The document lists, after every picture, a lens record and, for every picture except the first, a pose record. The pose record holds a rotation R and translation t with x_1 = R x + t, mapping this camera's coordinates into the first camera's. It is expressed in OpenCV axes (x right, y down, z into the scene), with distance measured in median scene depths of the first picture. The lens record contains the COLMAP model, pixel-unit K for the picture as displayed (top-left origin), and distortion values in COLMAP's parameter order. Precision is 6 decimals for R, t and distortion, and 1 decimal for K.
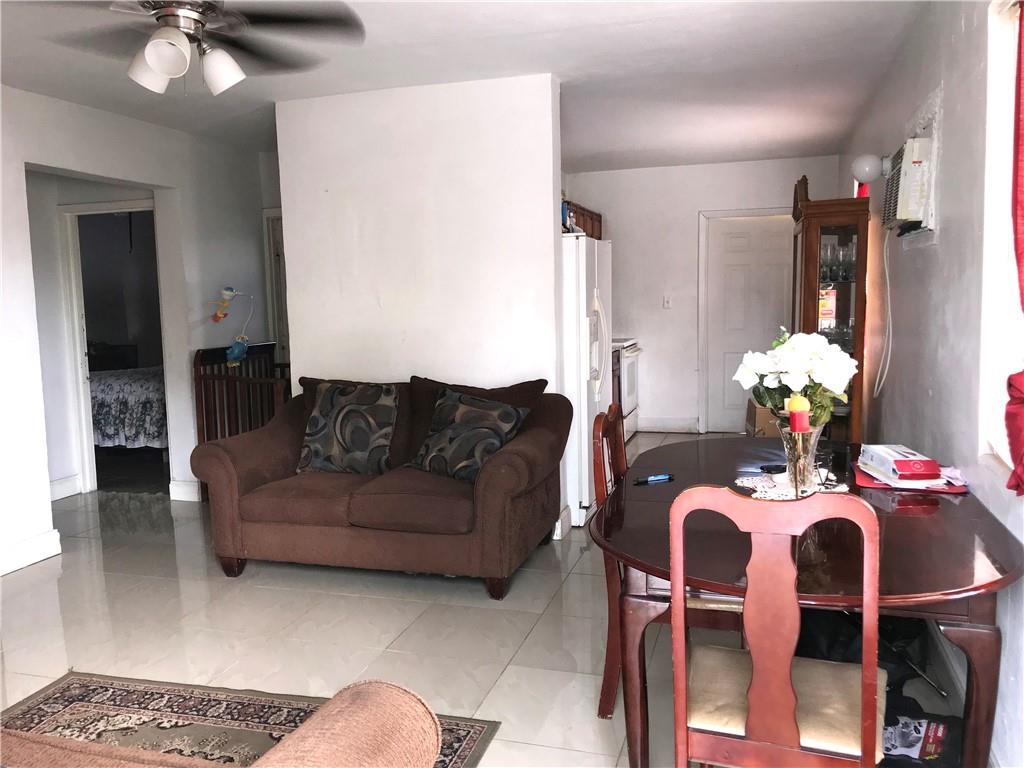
lens RADIAL K [[843.2, 0, 512.4], [0, 843.2, 382.1], [0, 0, 1]] dist [0.019948, -0.026678]
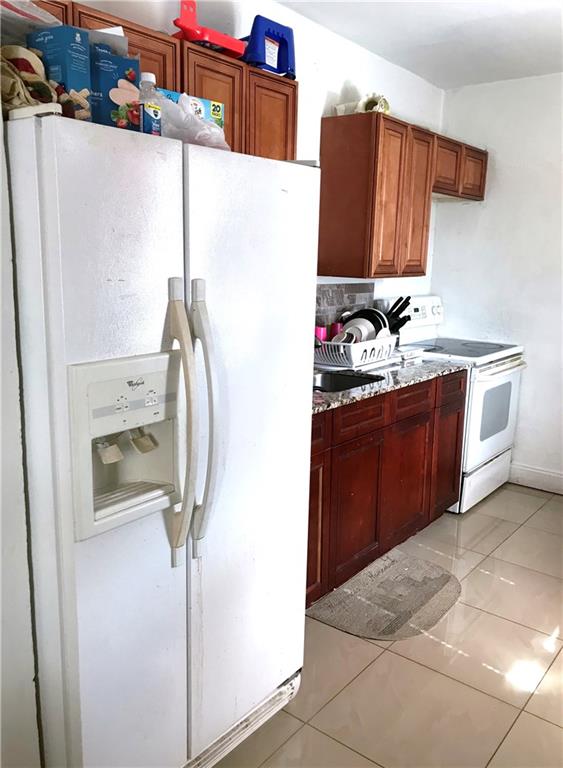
lens RADIAL K [[654.1, 0, 284.0], [0, 654.1, 387.3], [0, 0, 1]] dist [0.050145, -0.021579]
pose [[0.935019, 0.114271, -0.335680, 0.151558], [-0.081701, 0.990607, 0.109645, -0.062067], [0.345056, -0.075095, 0.935573, 0.458226]]
